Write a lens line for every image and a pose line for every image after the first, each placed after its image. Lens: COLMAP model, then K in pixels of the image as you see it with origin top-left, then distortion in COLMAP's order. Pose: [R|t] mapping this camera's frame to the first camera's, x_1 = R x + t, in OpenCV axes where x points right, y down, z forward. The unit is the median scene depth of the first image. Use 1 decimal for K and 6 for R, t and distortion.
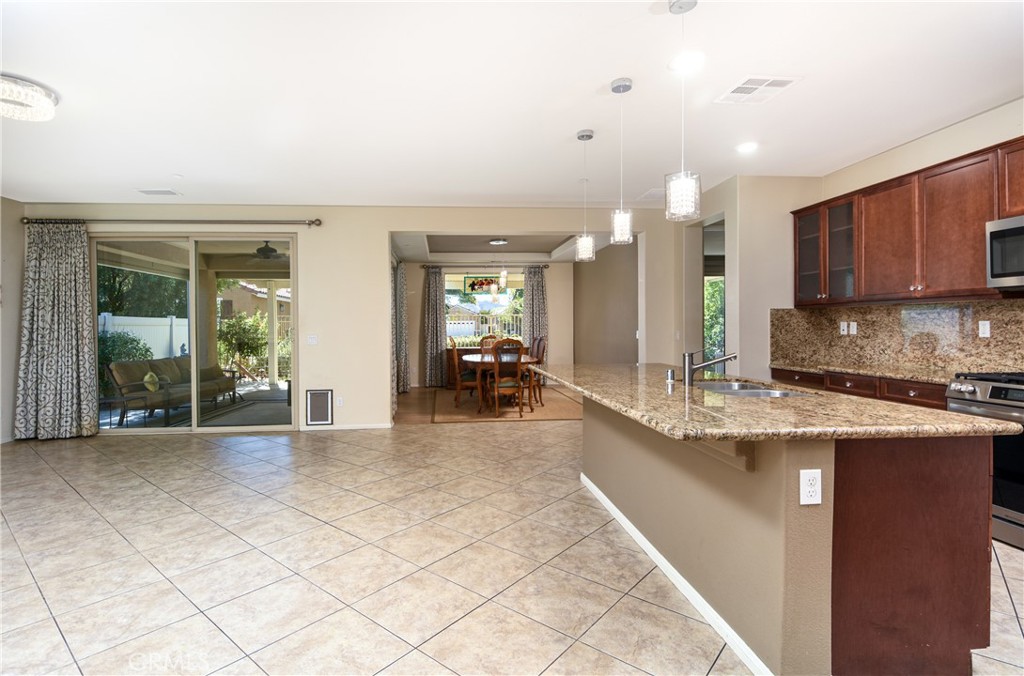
lens RADIAL K [[492.2, 0, 480.9], [0, 492.2, 325.6], [0, 0, 1]] dist [0.003942, -0.002256]
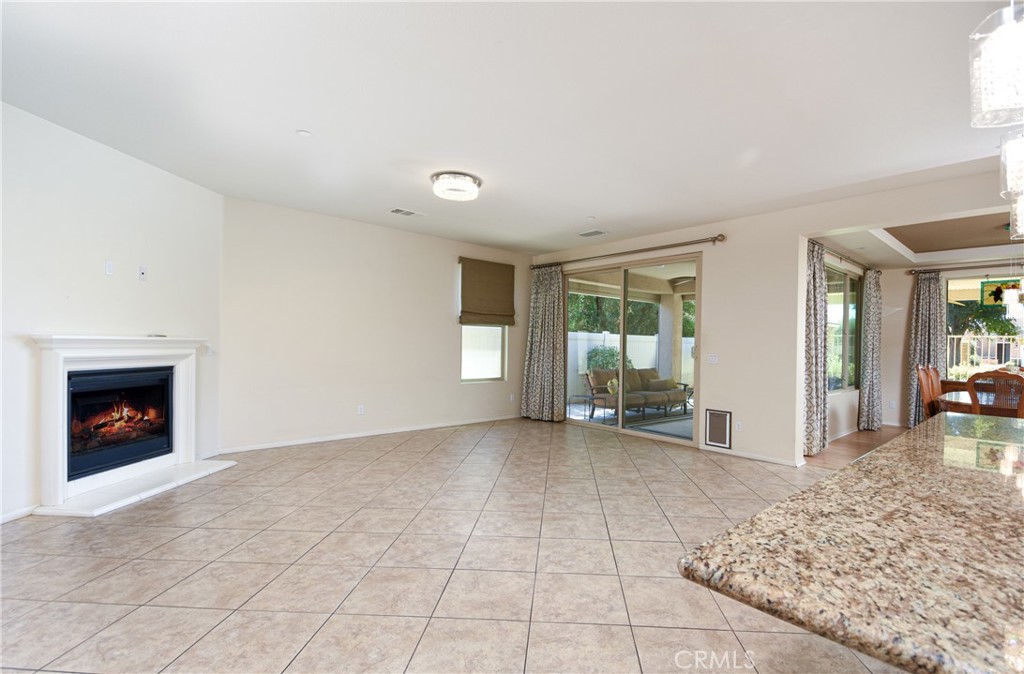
lens RADIAL K [[470.4, 0, 546.8], [0, 470.4, 342.1], [0, 0, 1]] dist [0.009233, -0.013019]
pose [[0.626383, 0.019966, -0.779260, 0.193648], [-0.024424, 0.999684, 0.005982, -0.001515], [0.779133, 0.015285, 0.626672, 0.166693]]
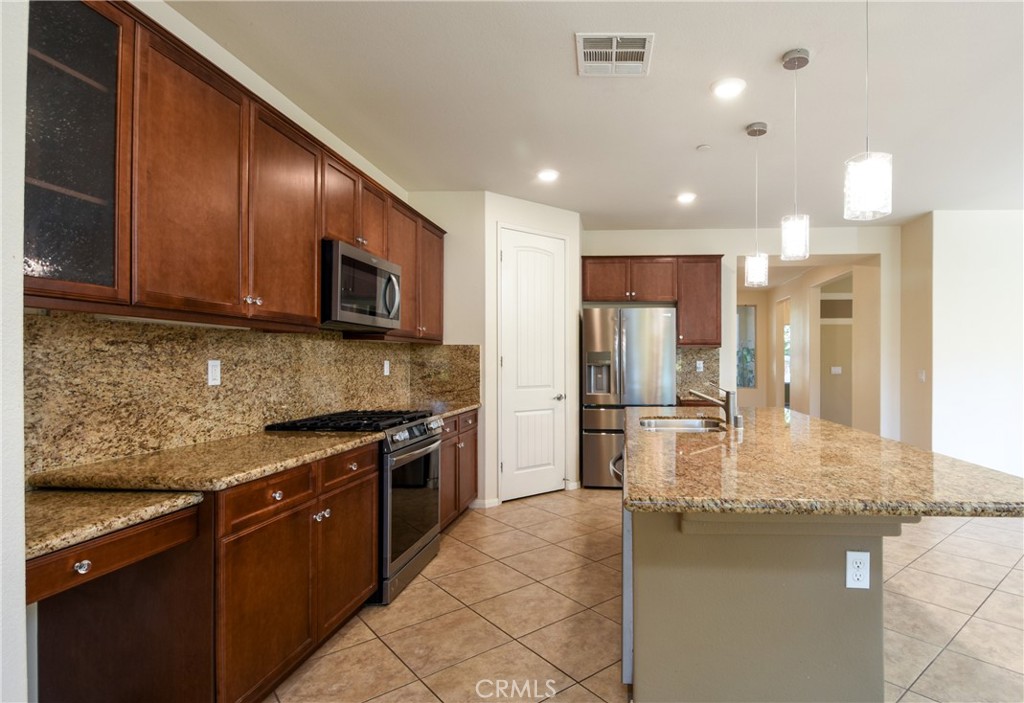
lens RADIAL K [[532.5, 0, 610.1], [0, 532.5, 361.7], [0, 0, 1]] dist [-0.003205, -0.000559]
pose [[-0.995082, 0.005374, 0.098910, 0.277096], [0.005097, 0.999982, -0.003050, -0.001706], [-0.098925, -0.002531, -0.995092, 1.038299]]
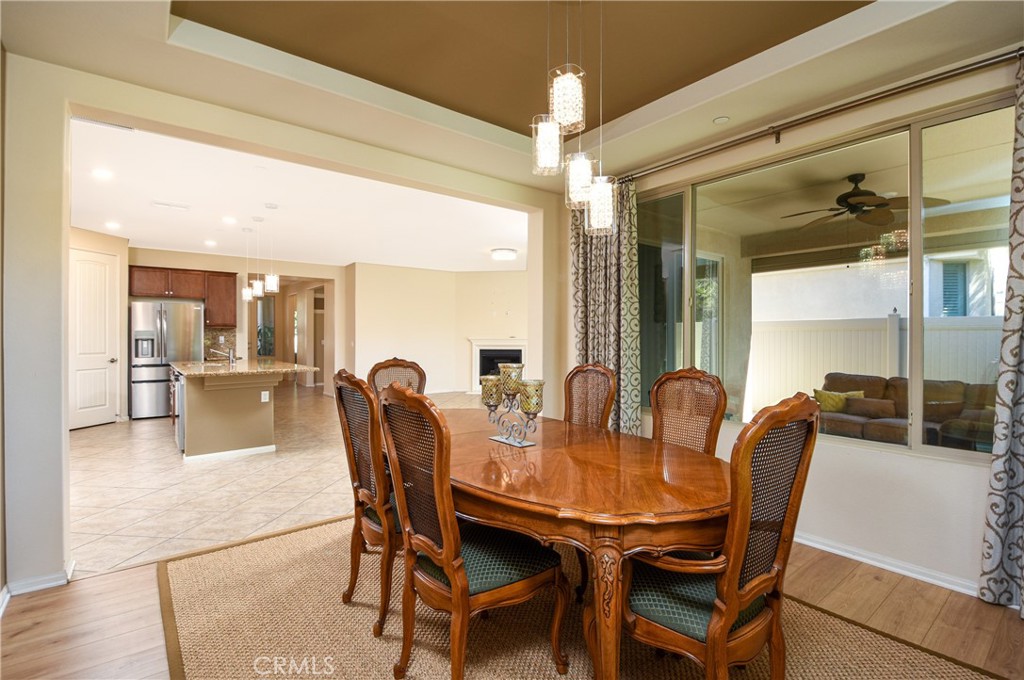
lens RADIAL K [[470.4, 0, 518.1], [0, 470.4, 332.5], [0, 0, 1]] dist [0.009233, -0.013019]
pose [[-0.820627, 0.001692, -0.571461, 0.286760], [0.008302, 0.999925, -0.008961, 0.003654], [0.571403, -0.012098, -0.820580, 1.739995]]
